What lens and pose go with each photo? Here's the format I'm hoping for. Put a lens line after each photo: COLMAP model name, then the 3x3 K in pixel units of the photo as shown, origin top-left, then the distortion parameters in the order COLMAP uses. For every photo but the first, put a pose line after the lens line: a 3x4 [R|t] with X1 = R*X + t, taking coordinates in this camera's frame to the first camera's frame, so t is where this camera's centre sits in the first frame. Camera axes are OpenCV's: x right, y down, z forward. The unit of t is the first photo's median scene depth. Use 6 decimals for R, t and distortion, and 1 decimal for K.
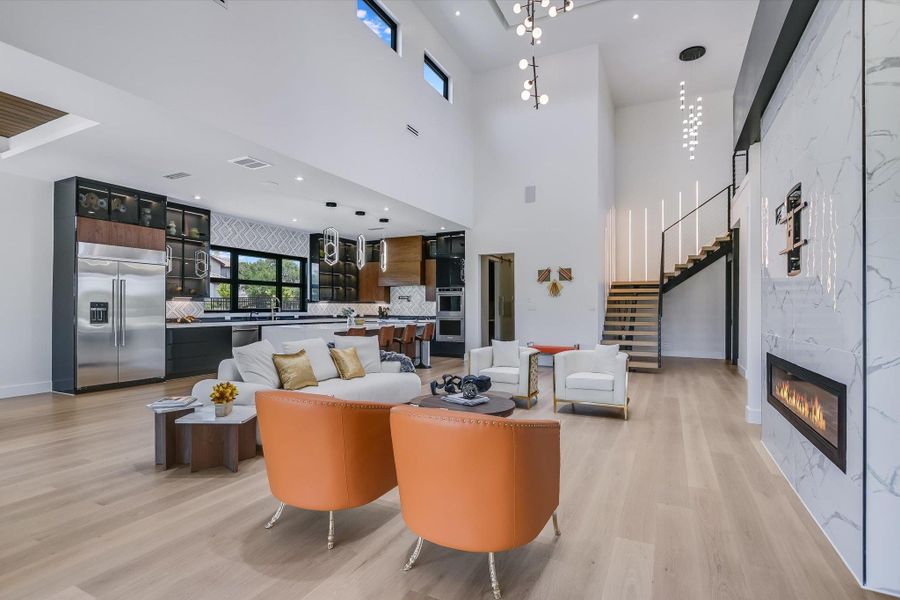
lens RADIAL K [[442.9, 0, 455.7], [0, 442.9, 302.0], [0, 0, 1]] dist [-0.011721, -0.001089]
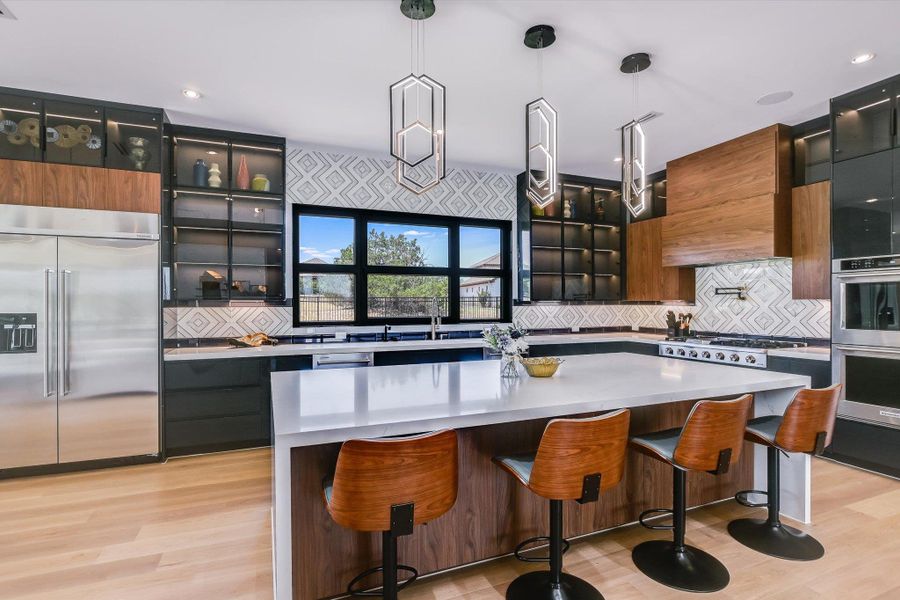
lens RADIAL K [[442.9, 0, 445.9], [0, 442.9, 304.7], [0, 0, 1]] dist [-0.011721, -0.001089]
pose [[0.741898, -0.005254, -0.670493, -0.038121], [0.013589, 0.999882, 0.007200, -0.004128], [0.670375, -0.014453, 0.741881, 0.550964]]
